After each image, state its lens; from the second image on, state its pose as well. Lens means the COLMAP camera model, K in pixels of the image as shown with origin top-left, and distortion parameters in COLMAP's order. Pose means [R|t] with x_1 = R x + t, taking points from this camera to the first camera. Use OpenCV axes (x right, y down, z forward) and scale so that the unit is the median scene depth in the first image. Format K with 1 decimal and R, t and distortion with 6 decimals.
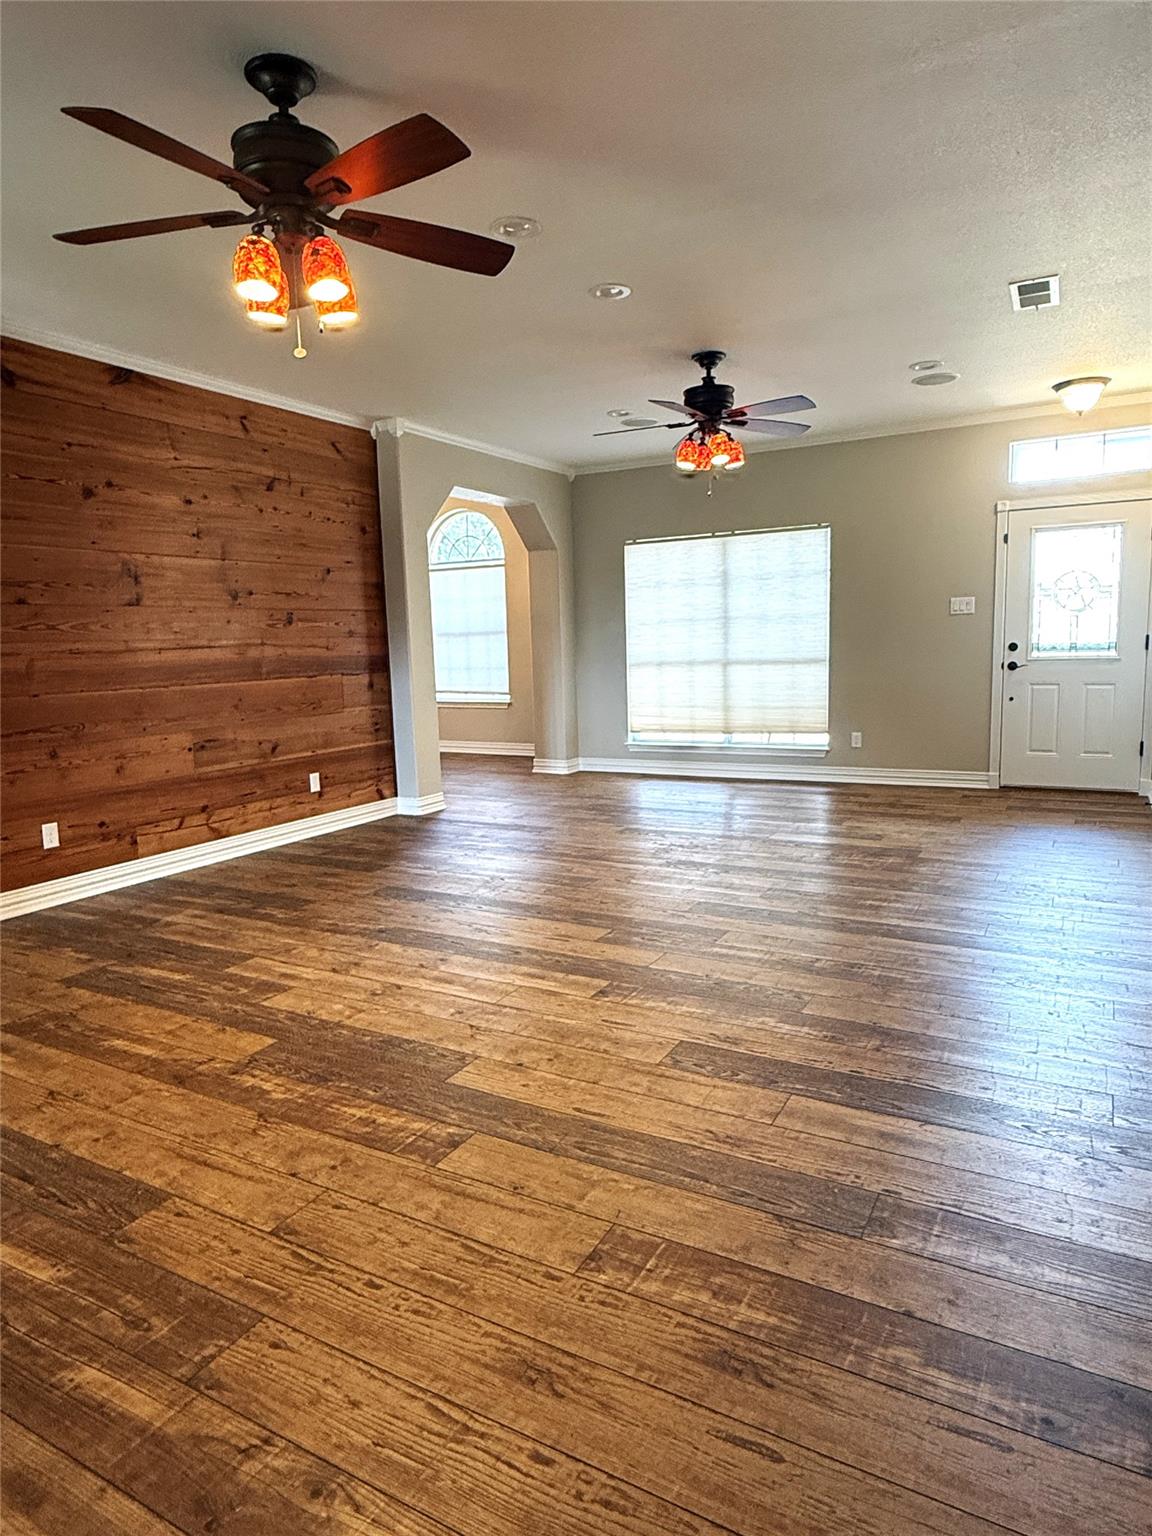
lens RADIAL K [[937.3, 0, 578.8], [0, 937.3, 769.1], [0, 0, 1]] dist [-0.005890, 0.001253]
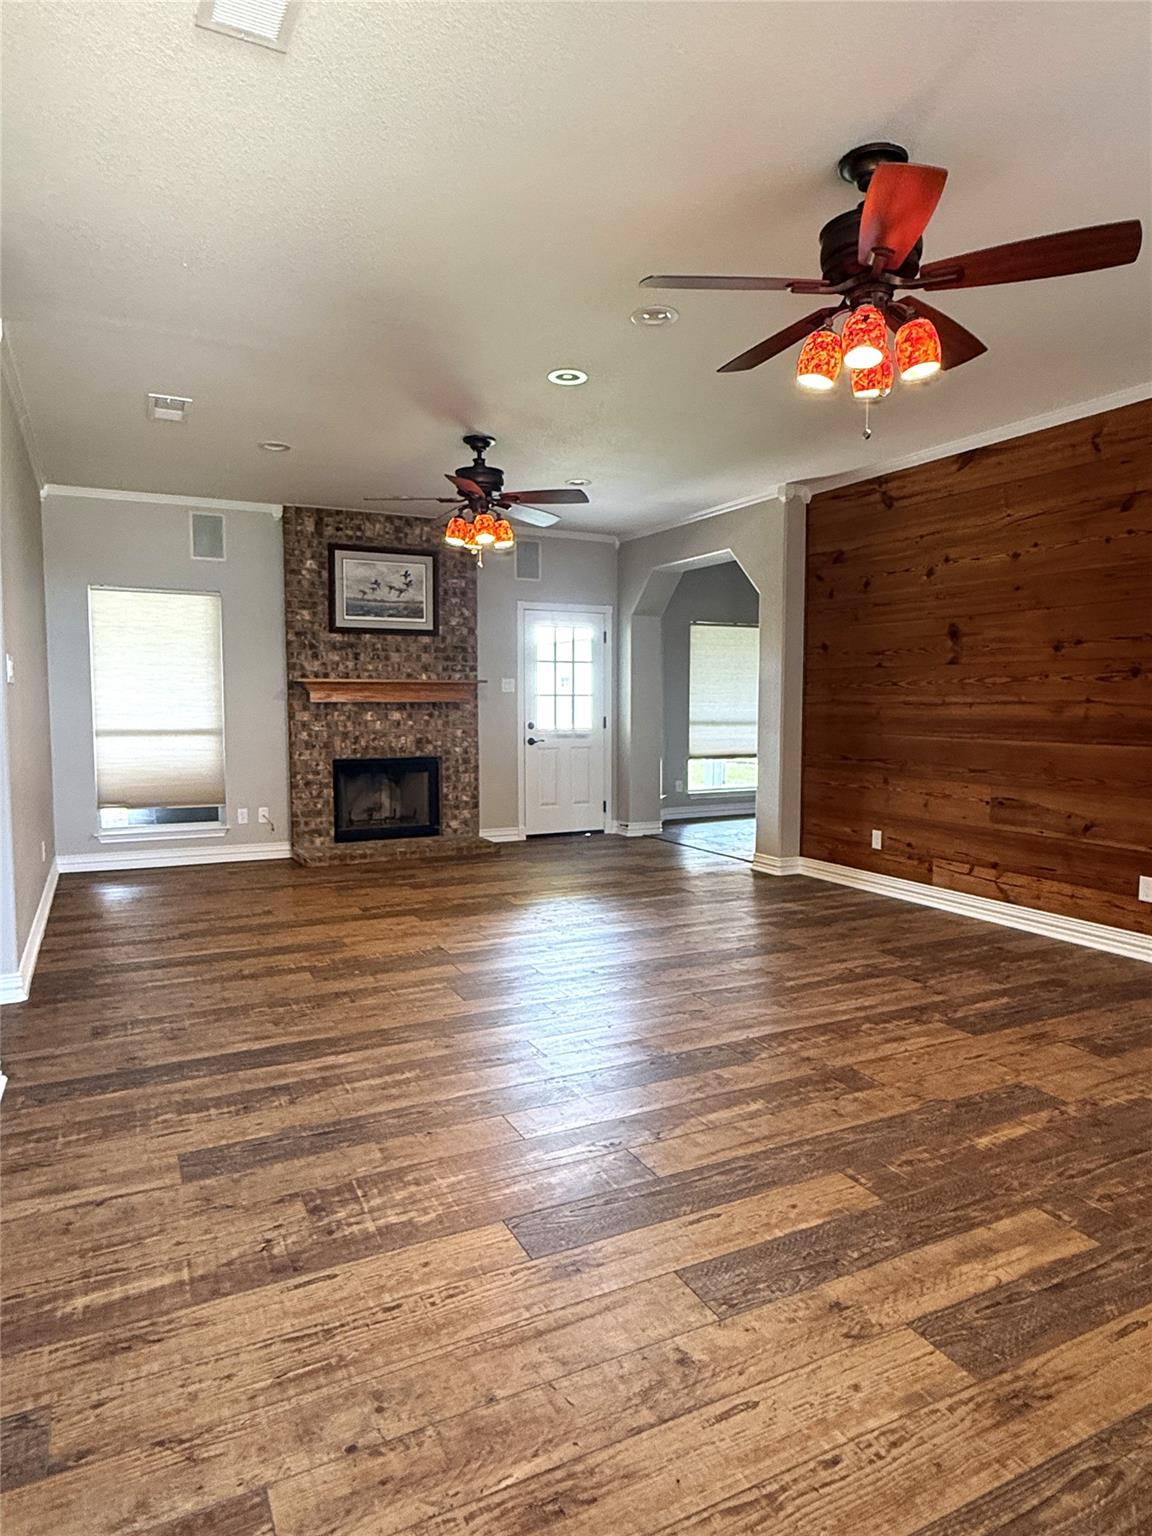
lens RADIAL K [[937.3, 0, 576.9], [0, 937.3, 767.9], [0, 0, 1]] dist [-0.005890, 0.001253]
pose [[-0.565177, 0.089440, -0.820107, 0.690049], [-0.096897, 0.980028, 0.173657, -0.199204], [0.819259, 0.177612, -0.545223, 1.236663]]
